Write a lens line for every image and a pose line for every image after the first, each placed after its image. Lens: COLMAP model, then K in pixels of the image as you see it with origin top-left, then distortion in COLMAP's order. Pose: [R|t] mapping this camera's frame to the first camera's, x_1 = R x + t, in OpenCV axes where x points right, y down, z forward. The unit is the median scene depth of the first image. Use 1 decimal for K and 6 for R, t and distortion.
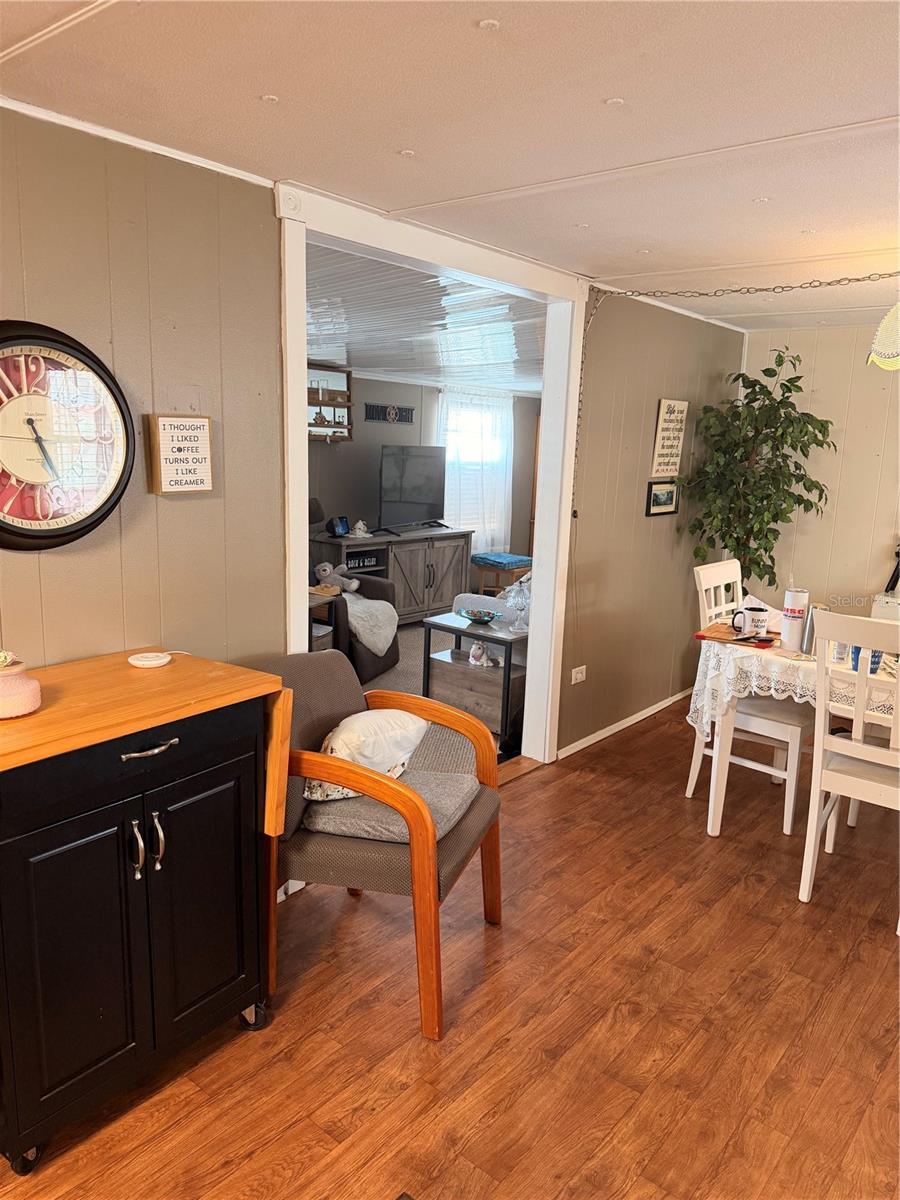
lens RADIAL K [[849.0, 0, 450.0], [0, 849.0, 600.0], [0, 0, 1]] dist [0.045563, -0.073706]
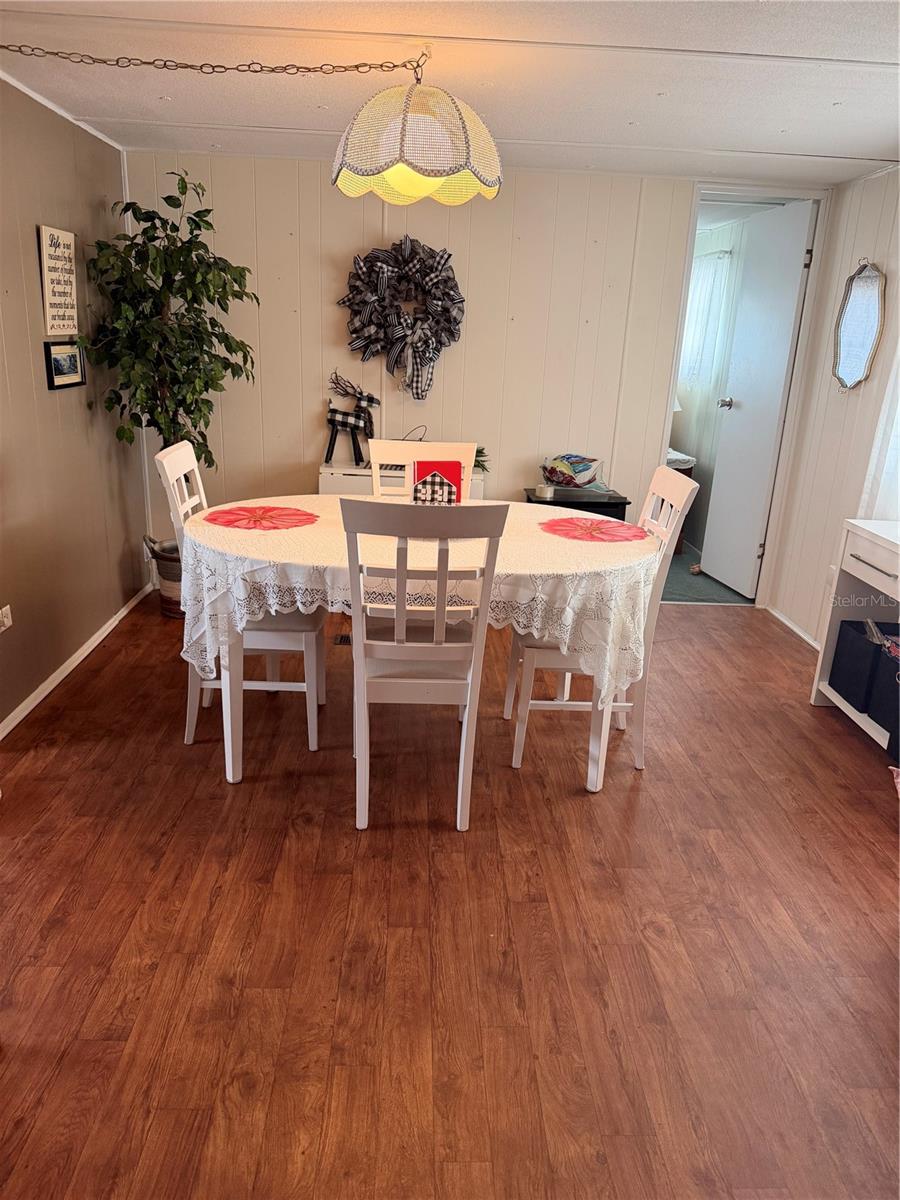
lens RADIAL K [[849.0, 0, 450.0], [0, 849.0, 600.0], [0, 0, 1]] dist [0.045563, -0.073706]
pose [[0.749552, -0.200939, 0.630710, -0.014820], [0.106879, 0.977049, 0.184263, -0.019111], [-0.653260, -0.070705, 0.753825, 0.193493]]
